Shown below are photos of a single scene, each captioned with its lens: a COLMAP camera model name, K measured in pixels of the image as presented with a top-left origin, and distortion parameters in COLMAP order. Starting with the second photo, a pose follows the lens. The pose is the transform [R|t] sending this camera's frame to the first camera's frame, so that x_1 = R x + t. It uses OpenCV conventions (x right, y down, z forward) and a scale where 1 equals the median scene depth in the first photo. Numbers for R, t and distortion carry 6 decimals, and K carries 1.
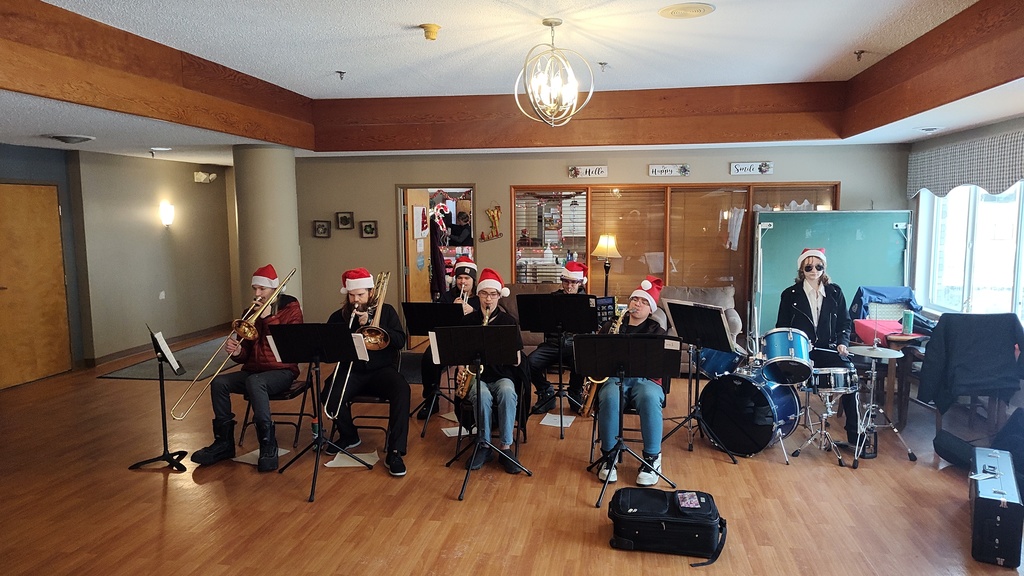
lens RADIAL K [[695.8, 0, 510.5], [0, 695.8, 291.4], [0, 0, 1]] dist [0.029586, -0.038328]
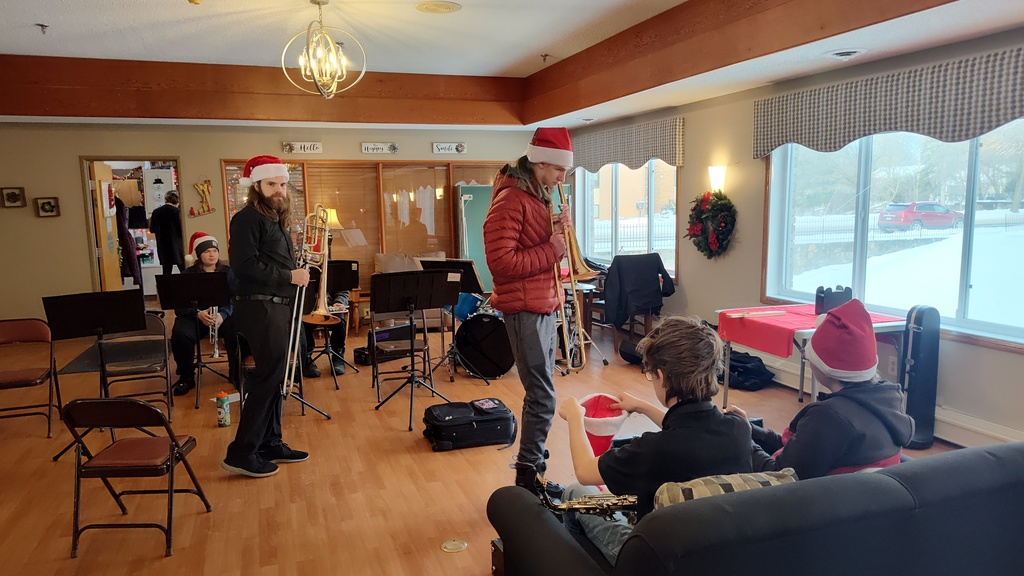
lens RADIAL K [[695.8, 0, 508.7], [0, 695.8, 289.3], [0, 0, 1]] dist [0.029586, -0.038328]
pose [[0.875310, -0.071153, 0.478299, -0.147239], [0.064319, 0.997458, 0.030677, 0.029125], [-0.479265, 0.003911, 0.877661, -0.059154]]
